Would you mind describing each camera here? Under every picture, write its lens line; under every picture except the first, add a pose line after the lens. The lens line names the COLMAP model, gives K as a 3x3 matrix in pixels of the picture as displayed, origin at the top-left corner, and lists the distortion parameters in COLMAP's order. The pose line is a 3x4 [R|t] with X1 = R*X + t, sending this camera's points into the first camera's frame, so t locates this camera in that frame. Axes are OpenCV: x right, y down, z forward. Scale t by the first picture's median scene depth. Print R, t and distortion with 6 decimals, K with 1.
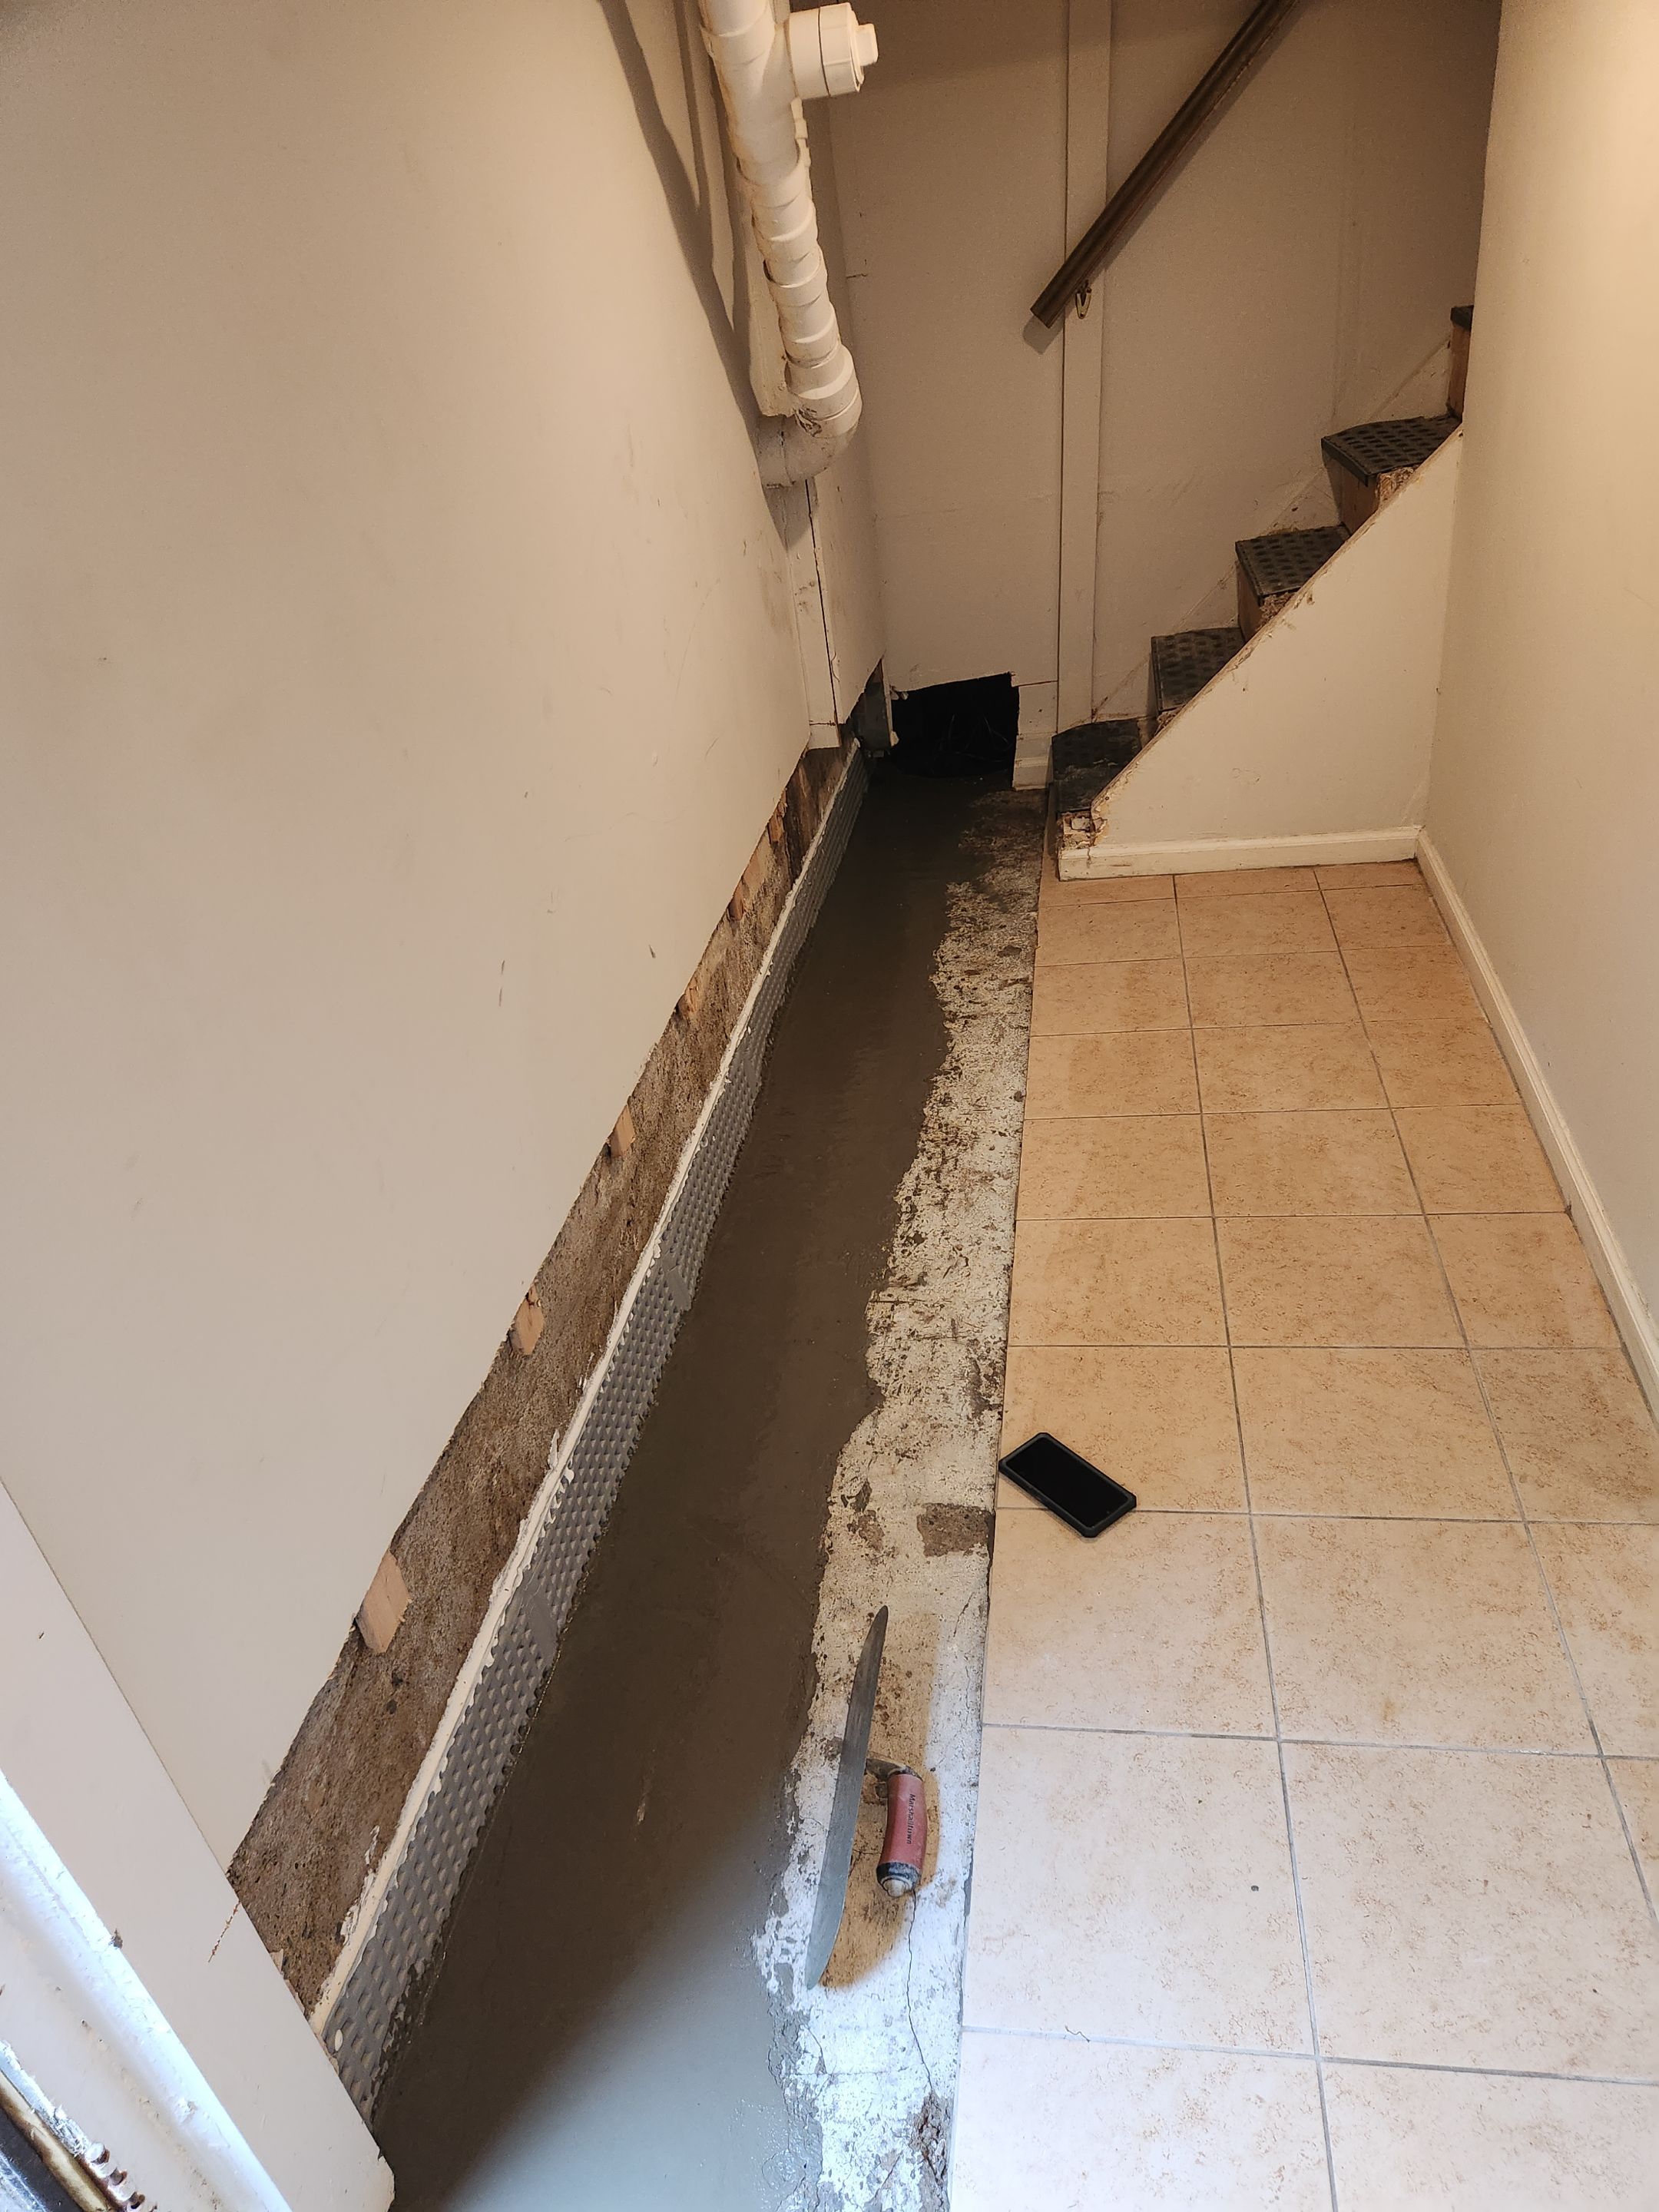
lens RADIAL K [[1495.2, 0, 837.4], [0, 1495.2, 1102.0], [0, 0, 1]] dist [0.080784, -0.060847]
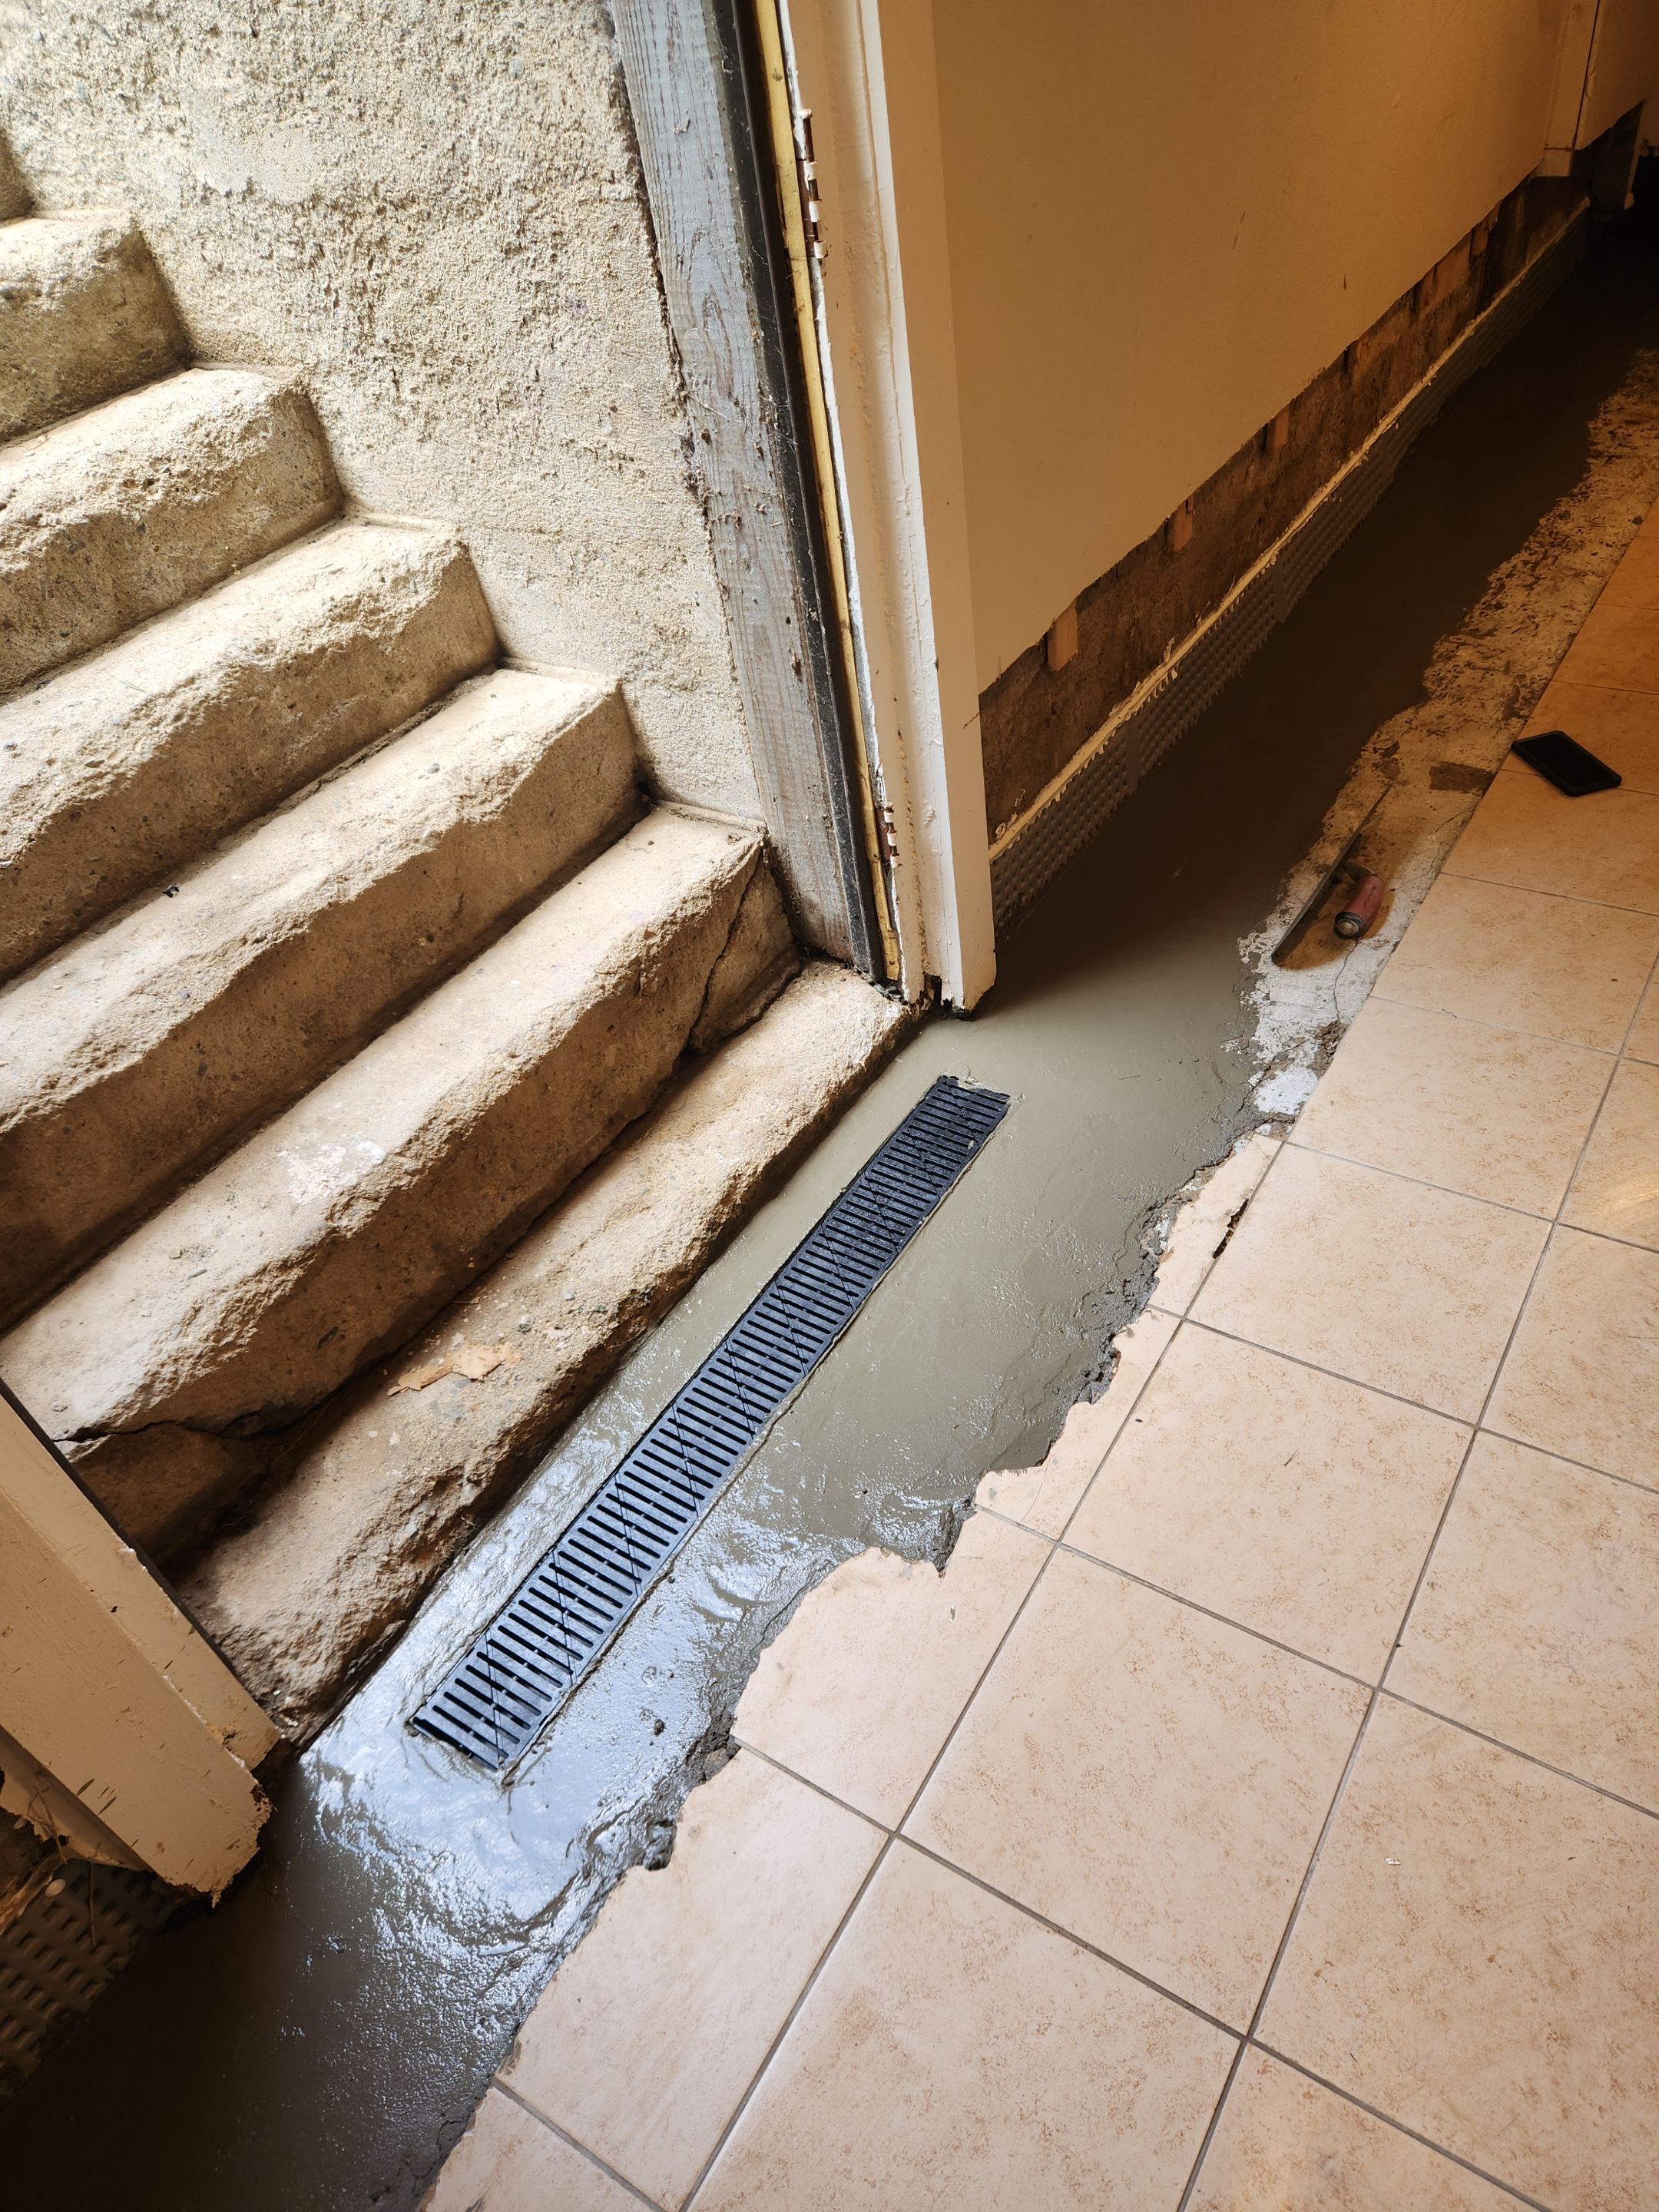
lens RADIAL K [[1495.2, 0, 843.2], [0, 1495.2, 1103.1], [0, 0, 1]] dist [0.080784, -0.060847]
pose [[0.914589, 0.274606, -0.296849, 0.050959], [-0.197564, 0.943930, 0.264509, 0.271406], [0.352840, -0.183270, 0.917560, -0.365850]]
